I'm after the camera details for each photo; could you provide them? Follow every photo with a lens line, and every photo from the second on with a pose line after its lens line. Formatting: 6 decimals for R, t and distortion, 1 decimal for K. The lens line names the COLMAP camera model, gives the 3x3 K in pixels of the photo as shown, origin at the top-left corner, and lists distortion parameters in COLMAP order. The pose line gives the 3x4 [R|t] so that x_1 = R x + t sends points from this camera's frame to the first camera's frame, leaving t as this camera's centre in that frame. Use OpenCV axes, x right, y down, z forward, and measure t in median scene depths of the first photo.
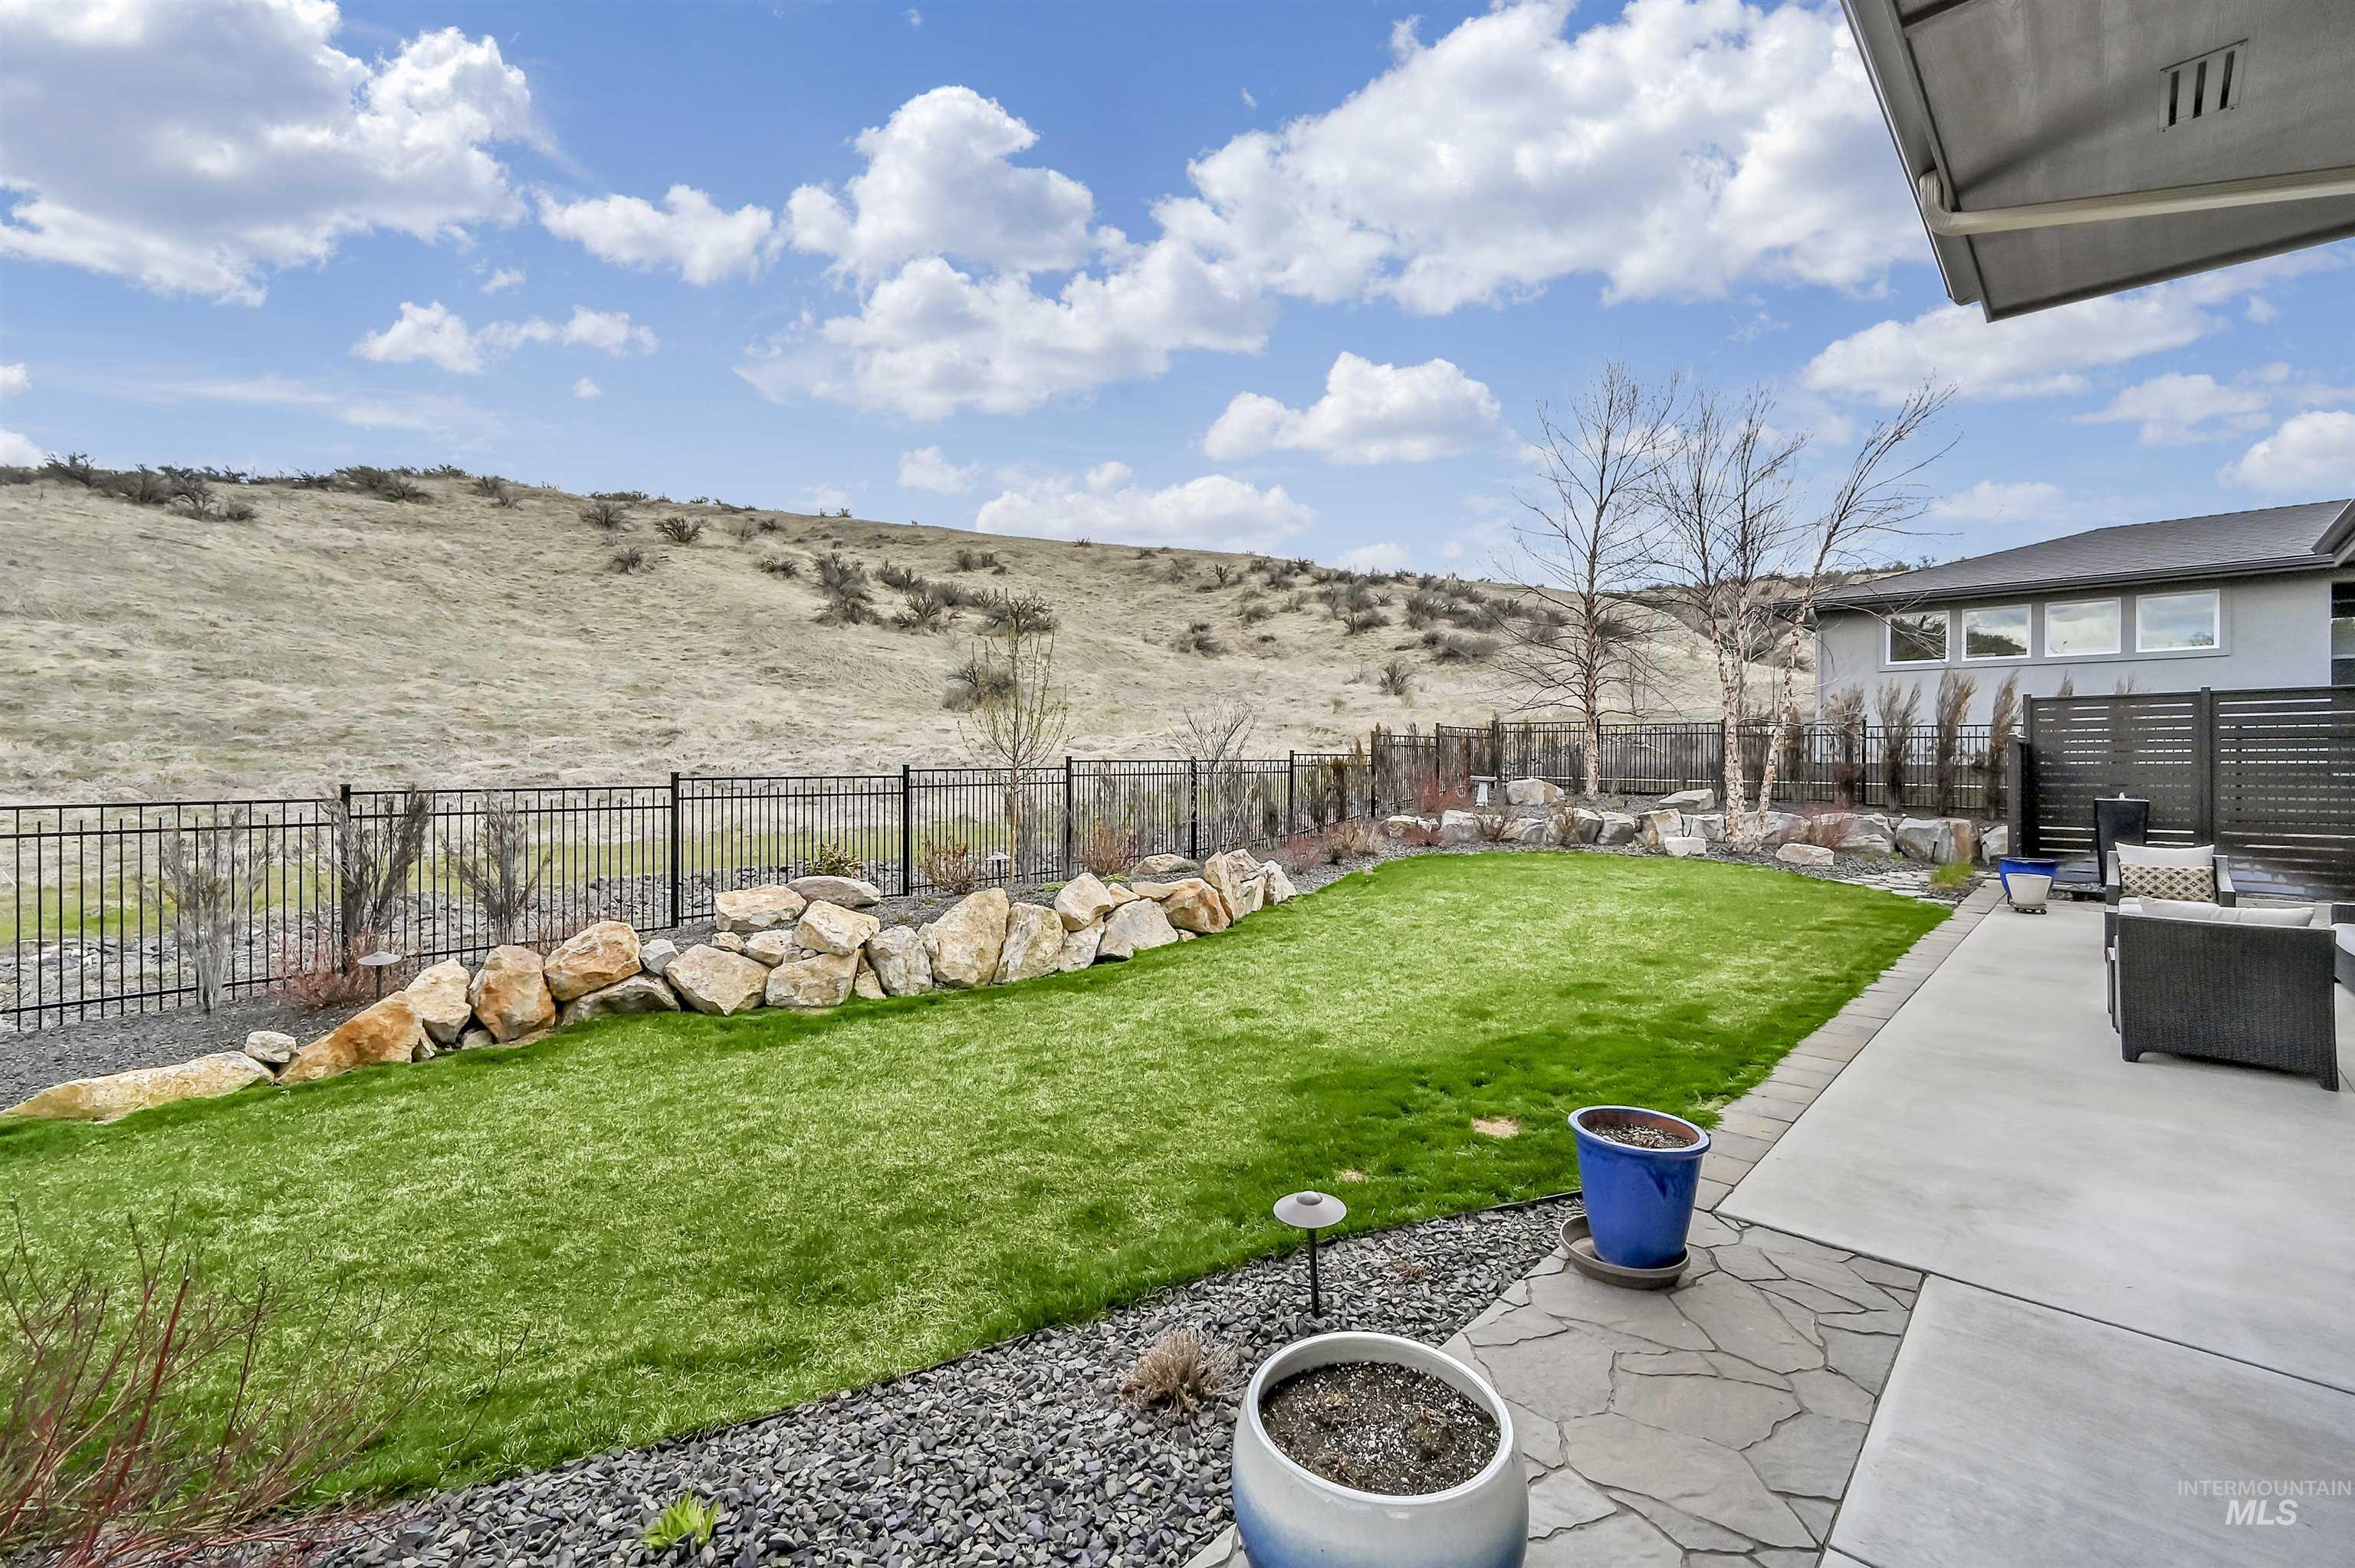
lens RADIAL K [[1000.7, 0, 1185.6], [0, 1000.7, 761.2], [0, 0, 1]] dist [-0.001825, 0.000151]
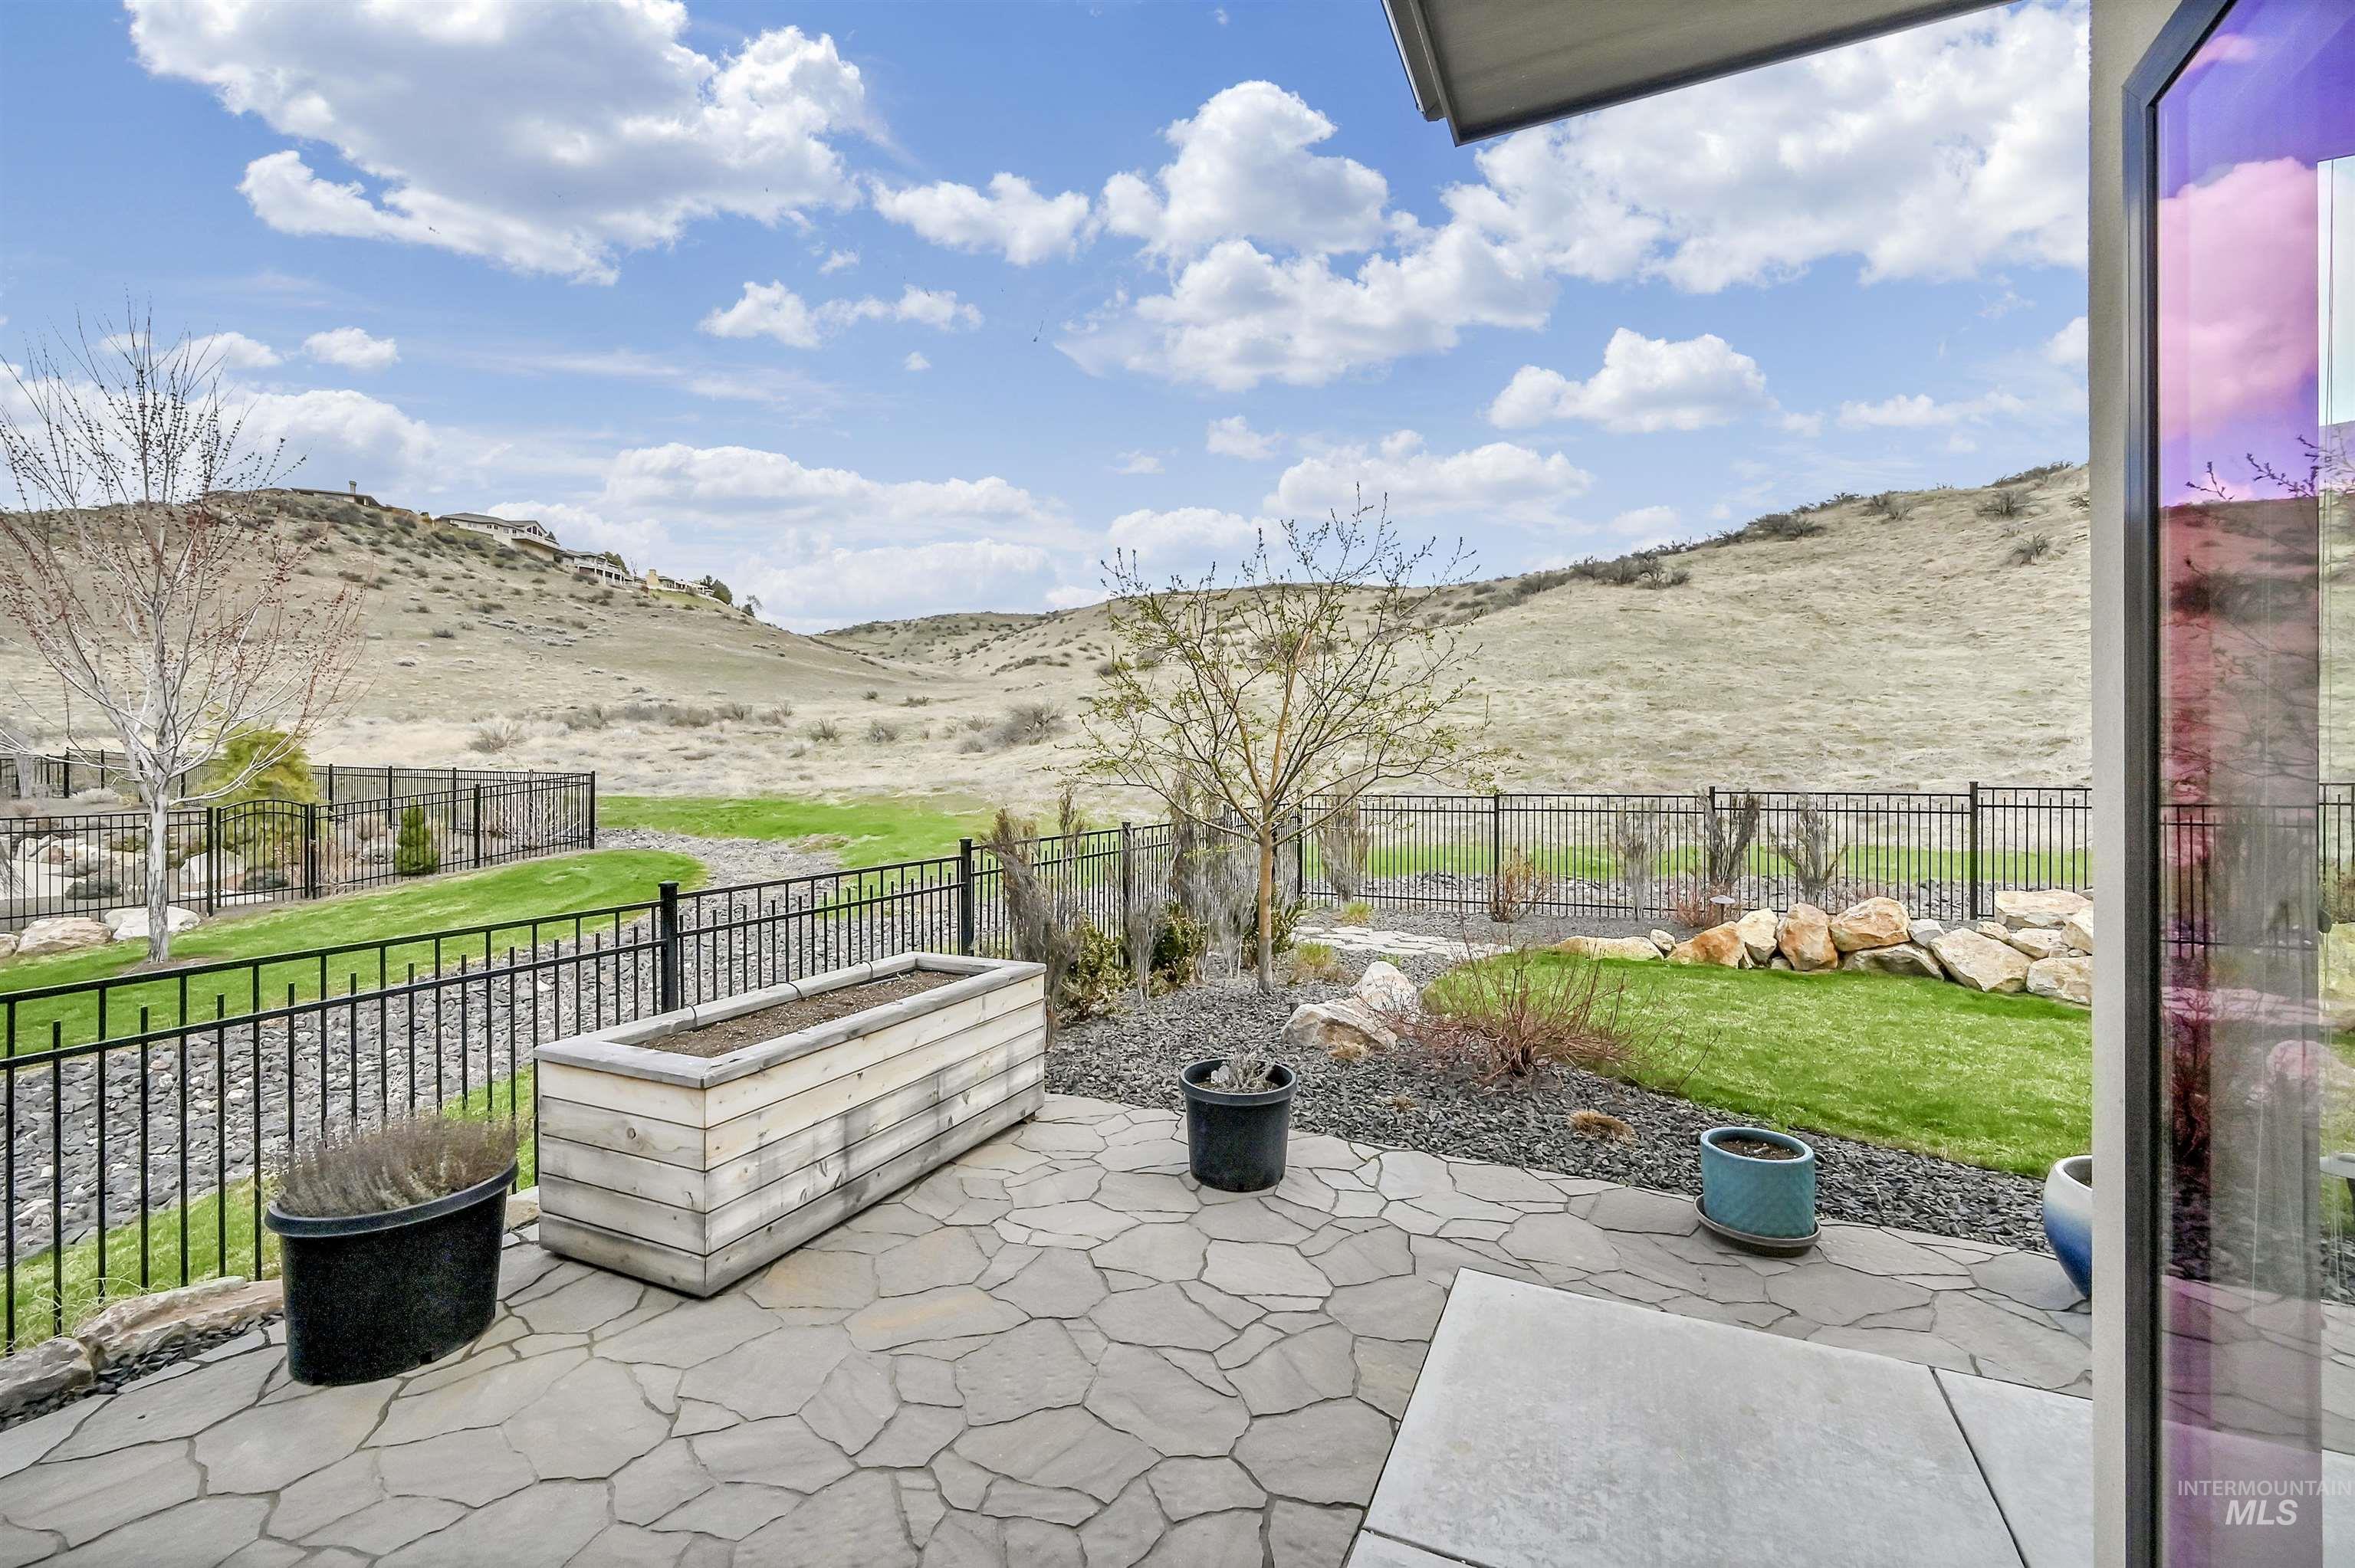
lens RADIAL K [[1000.7, 0, 1185.6], [0, 1000.7, 761.2], [0, 0, 1]] dist [-0.001825, 0.000151]
pose [[0.342889, -0.007219, -0.939348, 0.077678], [-0.003521, 0.999954, -0.008970, 0.000487], [0.939369, 0.006383, 0.342847, -0.065918]]
